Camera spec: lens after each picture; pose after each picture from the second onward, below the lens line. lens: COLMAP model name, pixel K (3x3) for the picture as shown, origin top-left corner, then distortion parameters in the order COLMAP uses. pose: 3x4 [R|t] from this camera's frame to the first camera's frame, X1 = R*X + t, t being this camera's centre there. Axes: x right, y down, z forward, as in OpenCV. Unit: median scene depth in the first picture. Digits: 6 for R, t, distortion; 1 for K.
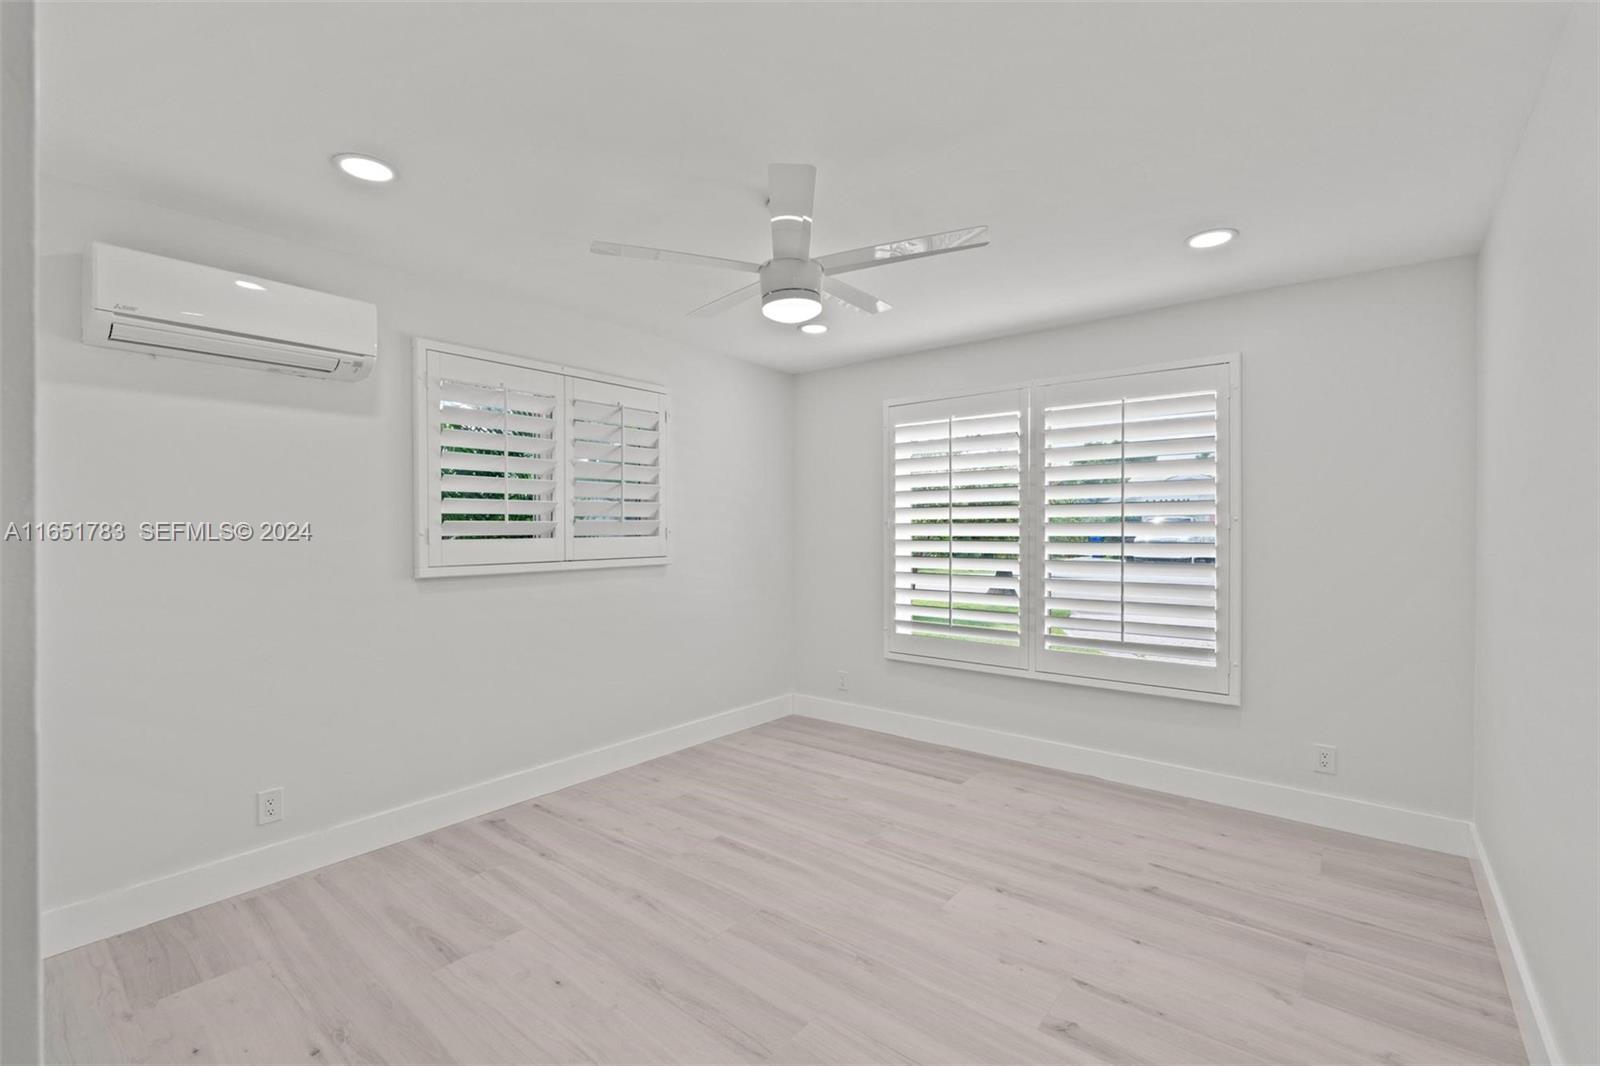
lens RADIAL K [[700.0, 0, 800.0], [0, 700.0, 533.0], [0, 0, 1]] dist [-0.002163, -0.000278]
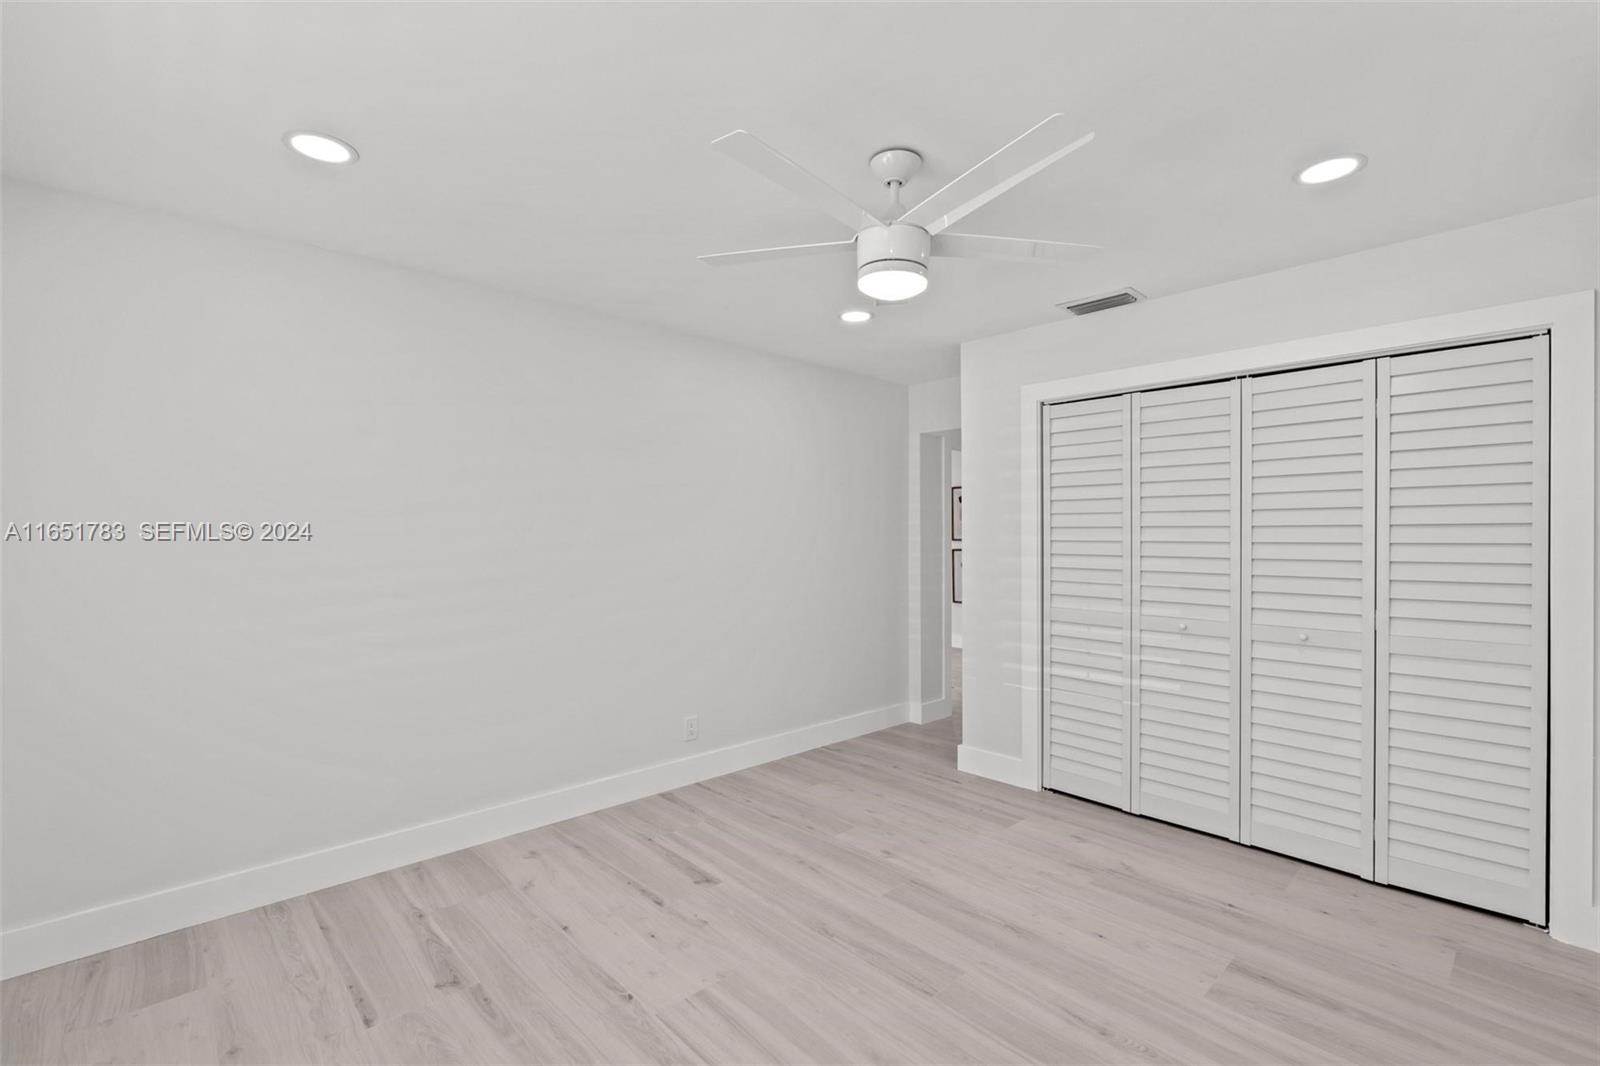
lens RADIAL K [[857.8, 0, 800.0], [0, 857.8, 533.0], [0, 0, 1]] dist [0.039055, -0.000069]
pose [[-0.994053, 0.000602, 0.108893, -0.012814], [0.000038, 0.999987, -0.005179, -0.005812], [-0.108895, -0.005144, -0.994040, 2.138031]]
